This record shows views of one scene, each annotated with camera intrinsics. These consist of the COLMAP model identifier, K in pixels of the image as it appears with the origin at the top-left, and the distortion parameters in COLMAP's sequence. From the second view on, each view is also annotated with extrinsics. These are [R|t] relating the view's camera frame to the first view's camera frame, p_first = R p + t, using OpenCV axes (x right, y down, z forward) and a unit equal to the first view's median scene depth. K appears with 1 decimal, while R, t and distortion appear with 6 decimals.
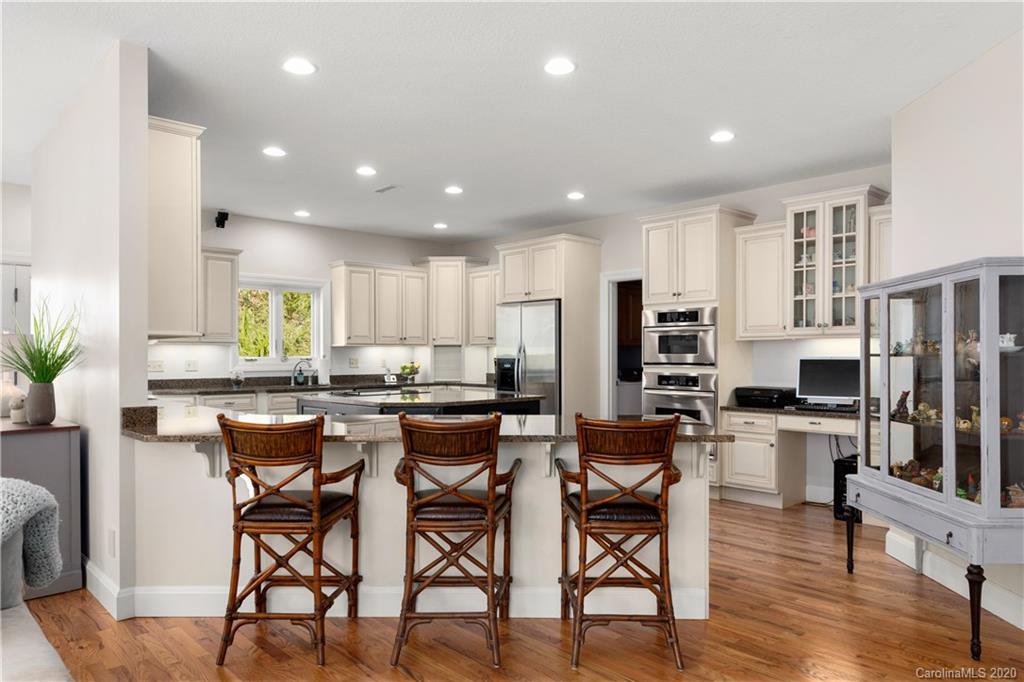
lens RADIAL K [[651.7, 0, 520.2], [0, 651.7, 352.1], [0, 0, 1]] dist [0.002403, -0.000932]
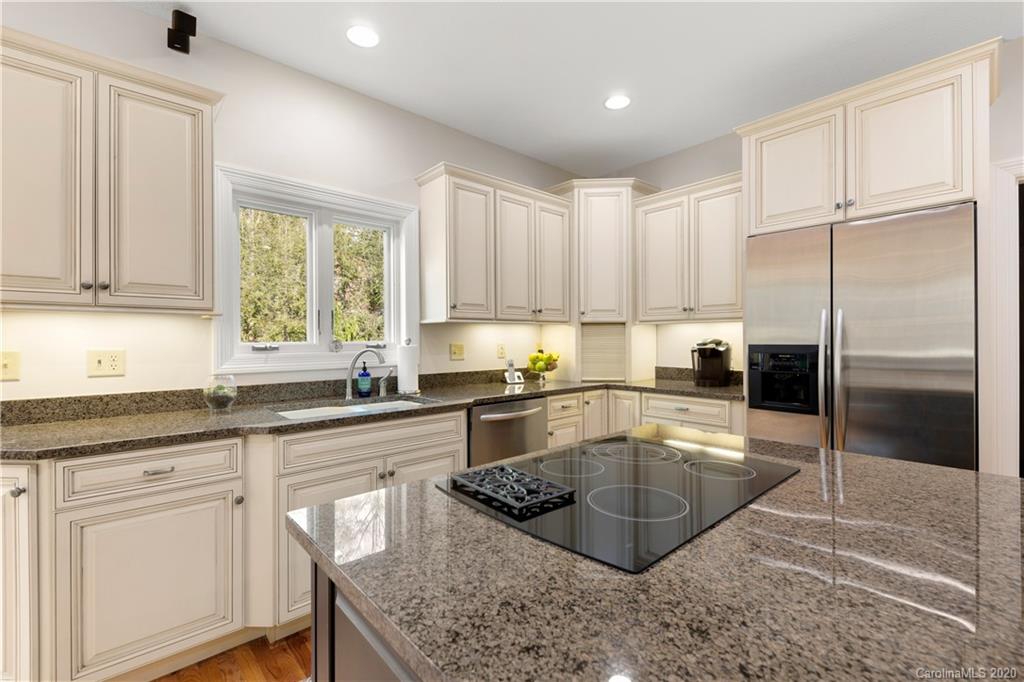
lens RADIAL K [[442.2, 0, 515.1], [0, 442.2, 338.4], [0, 0, 1]] dist [0.005223, -0.000516]
pose [[0.999338, -0.002060, -0.036314, -0.193728], [0.002131, 0.999996, 0.001921, 0.003710], [0.036310, -0.001997, 0.999339, 0.619406]]
